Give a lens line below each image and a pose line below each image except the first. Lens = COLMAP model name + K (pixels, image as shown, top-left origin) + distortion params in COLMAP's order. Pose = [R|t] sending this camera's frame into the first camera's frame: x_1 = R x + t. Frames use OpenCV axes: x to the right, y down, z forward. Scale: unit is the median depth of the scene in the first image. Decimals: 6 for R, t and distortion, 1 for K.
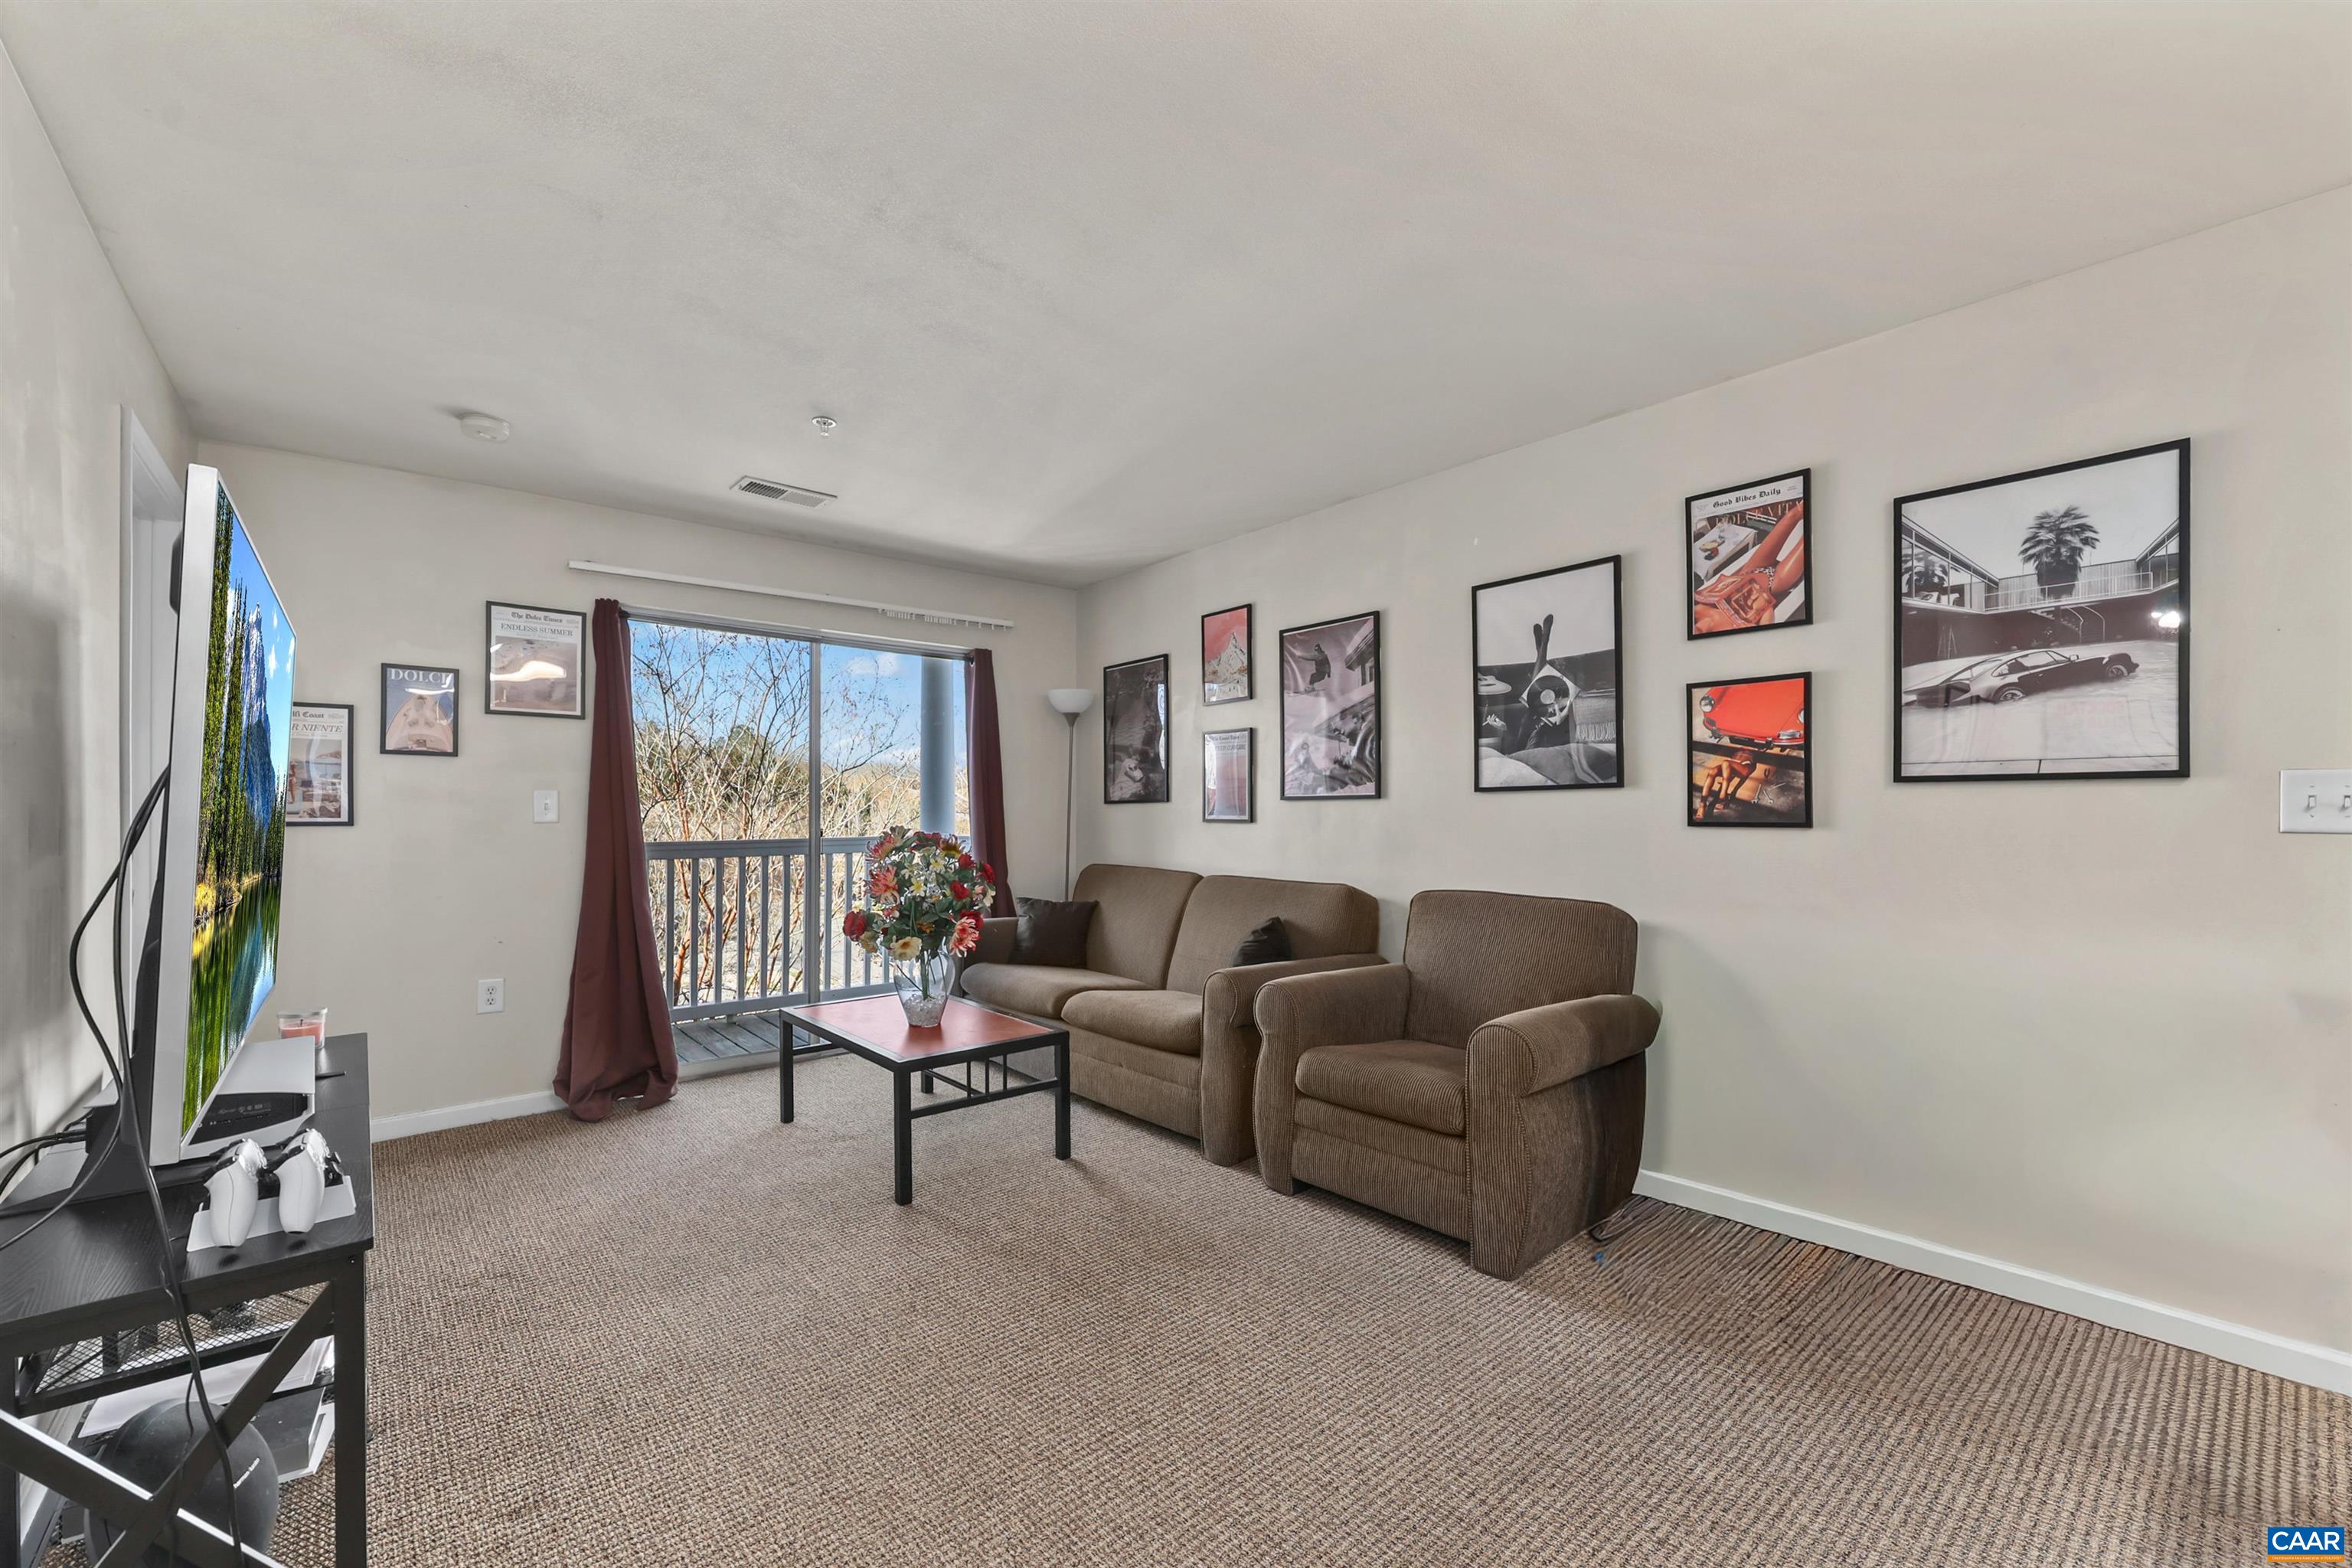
lens RADIAL K [[954.8, 0, 1187.2], [0, 954.8, 802.6], [0, 0, 1]] dist [-0.000655, 0.000244]
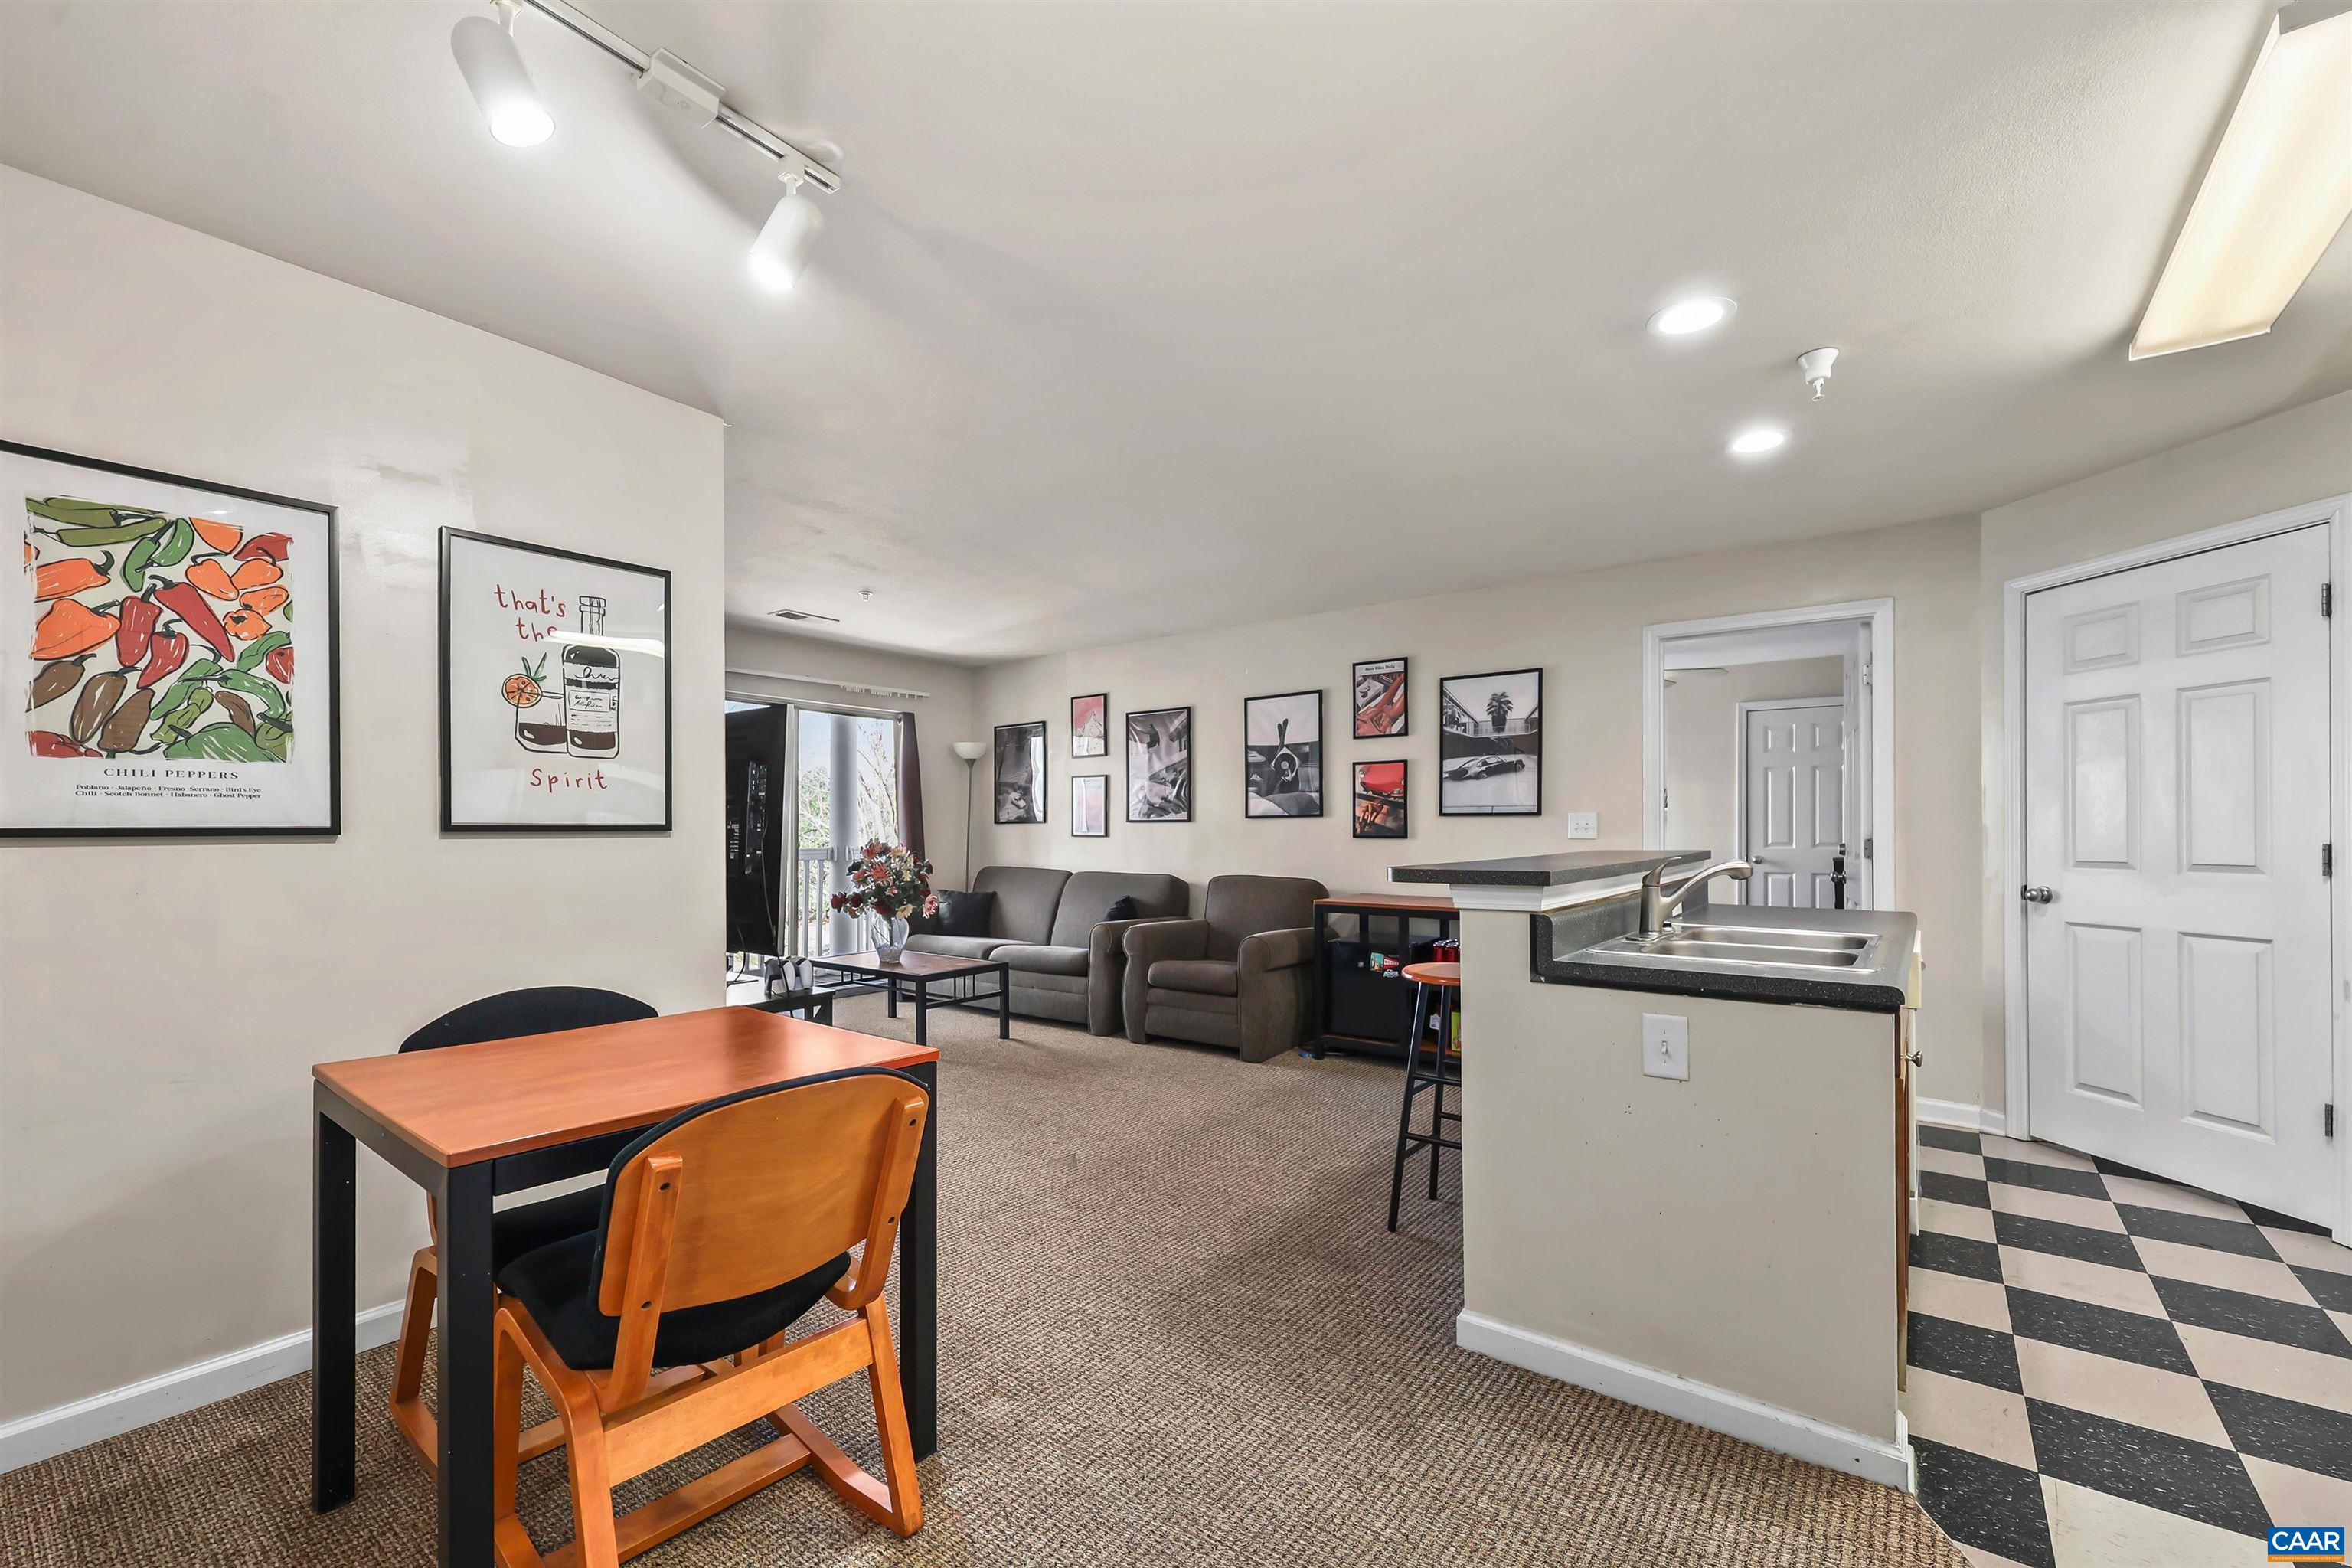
lens RADIAL K [[967.7, 0, 1176.7], [0, 967.7, 824.8], [0, 0, 1]] dist [-0.001610, 0.000255]
pose [[0.978731, 0.002688, 0.205129, -0.186595], [-0.003546, 0.999986, 0.003816, -0.006301], [-0.205116, -0.004462, 0.978727, -0.715348]]
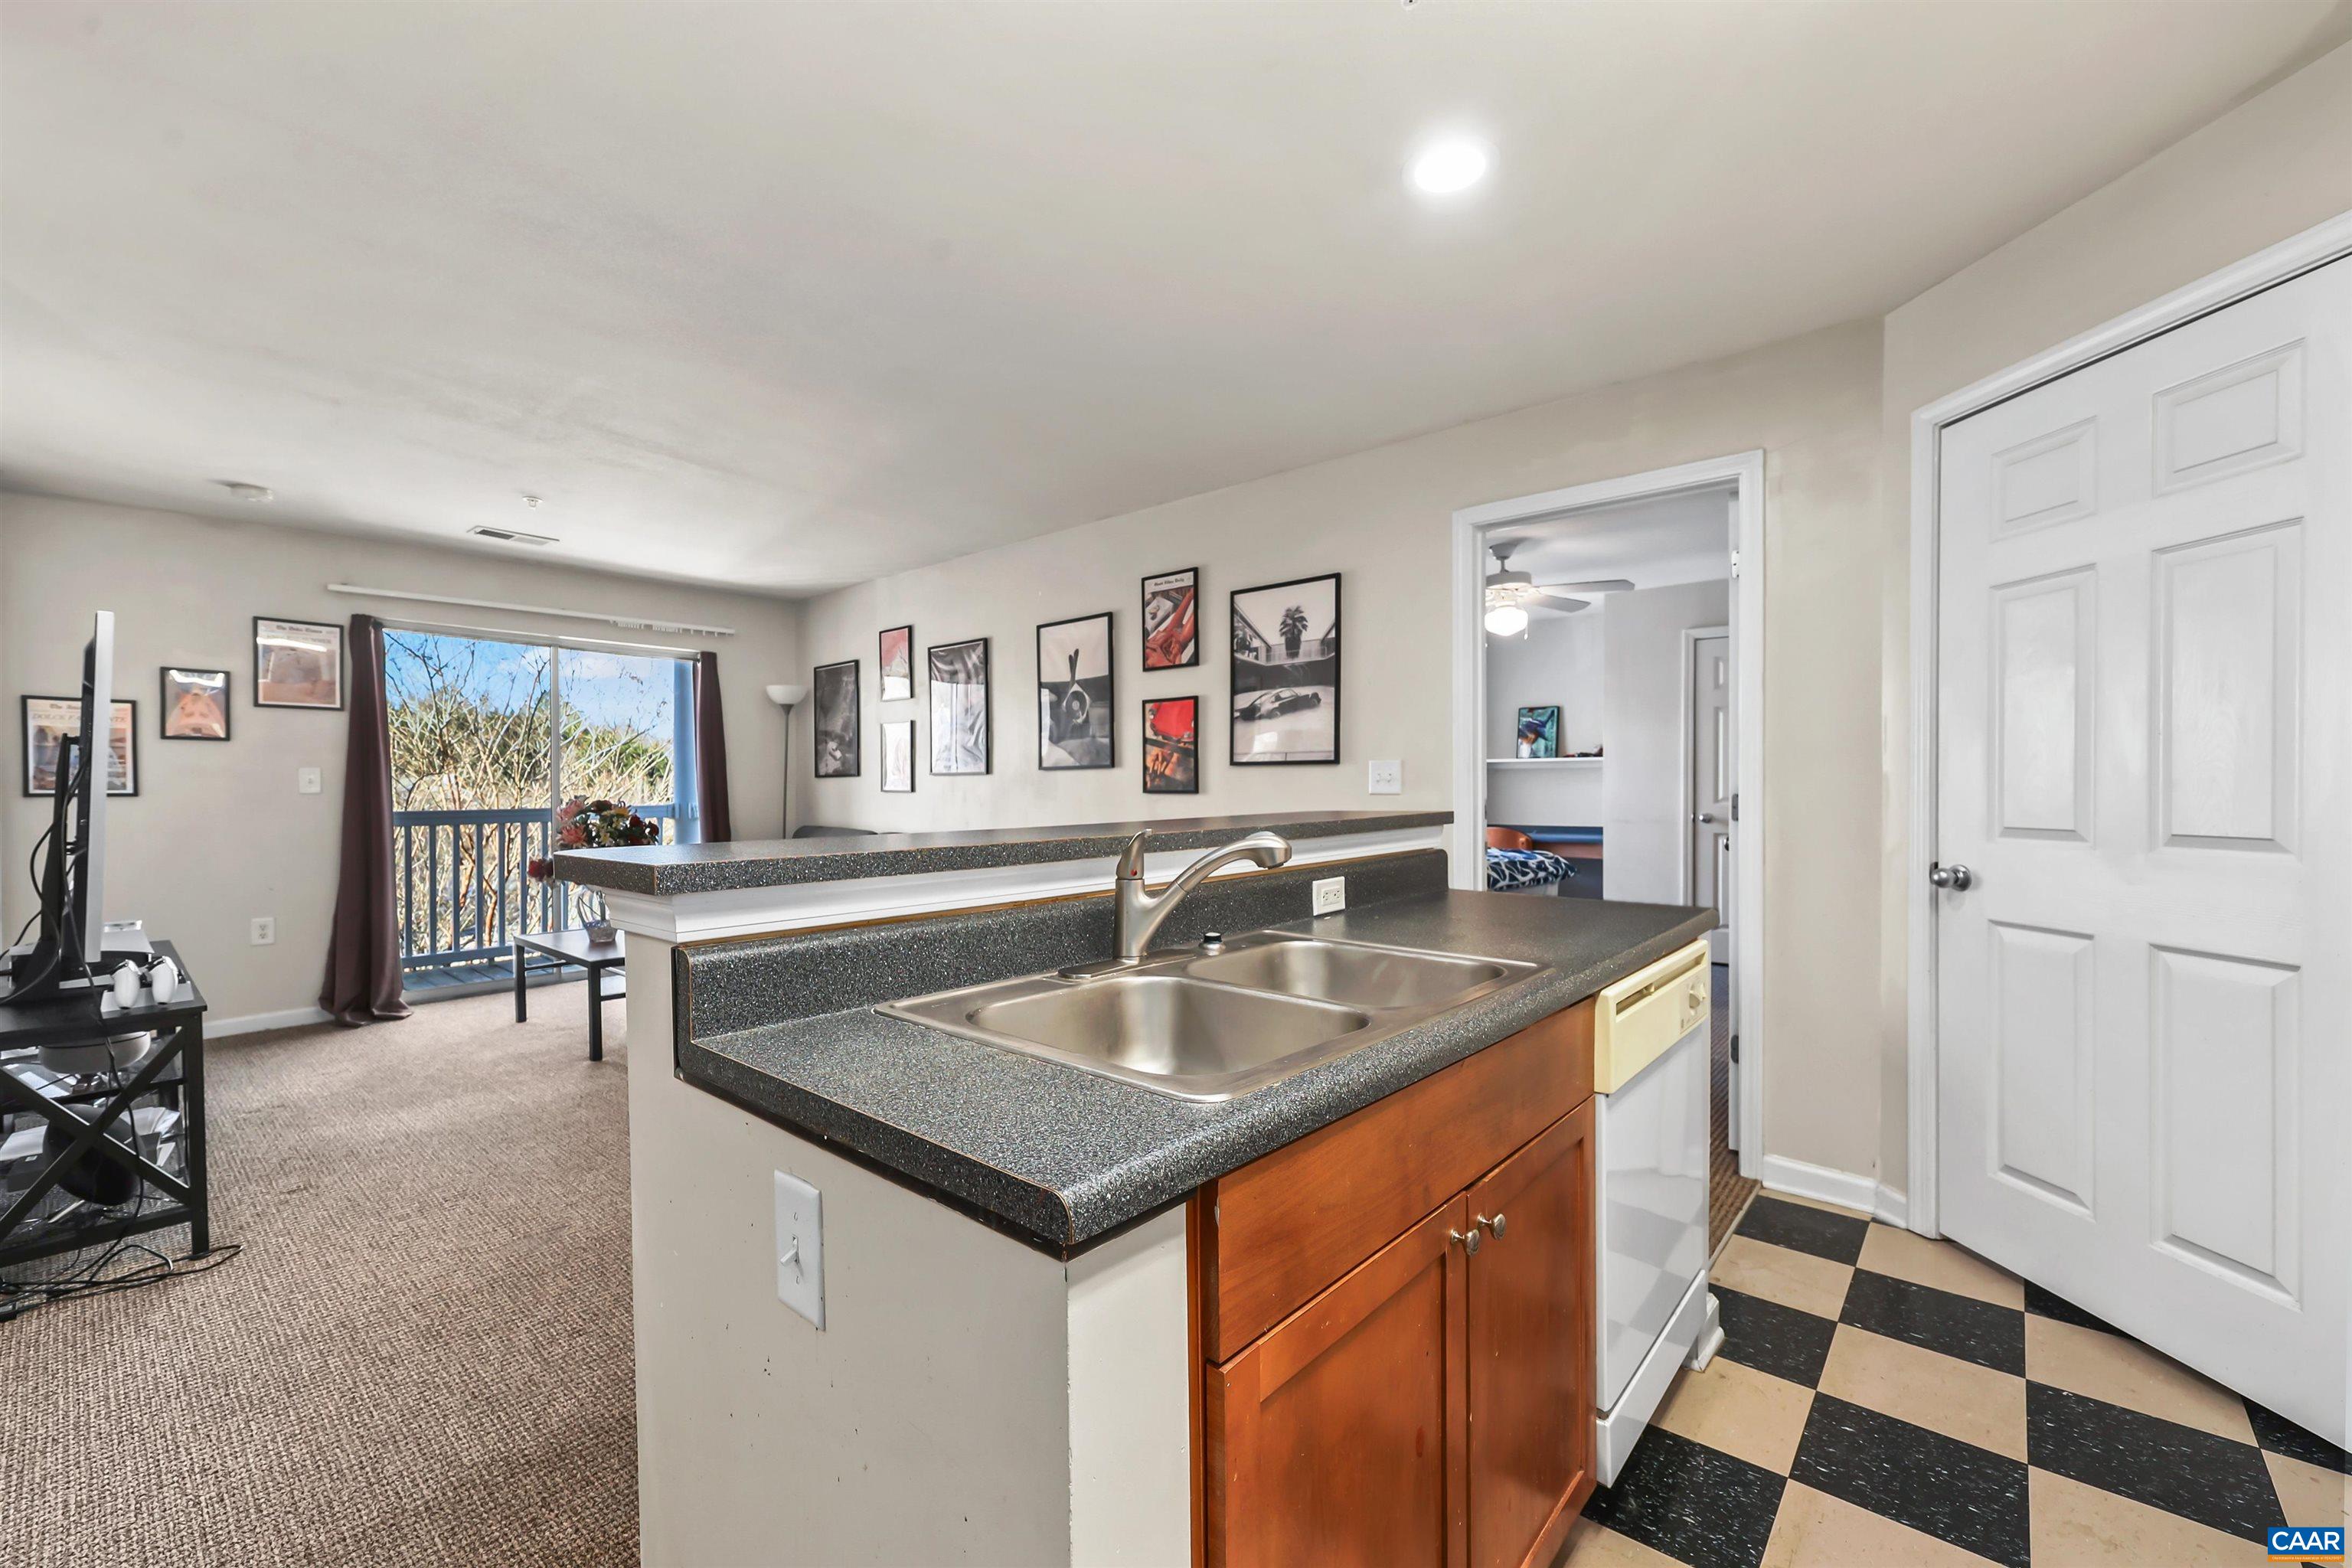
lens RADIAL K [[952.6, 0, 1175.8], [0, 952.6, 793.9], [0, 0, 1]] dist [0.000306, -0.000387]
pose [[0.989760, -0.002920, 0.142712, 0.321119], [0.000142, 0.999810, 0.019467, -0.003498], [-0.142742, -0.019247, 0.989573, -0.466969]]
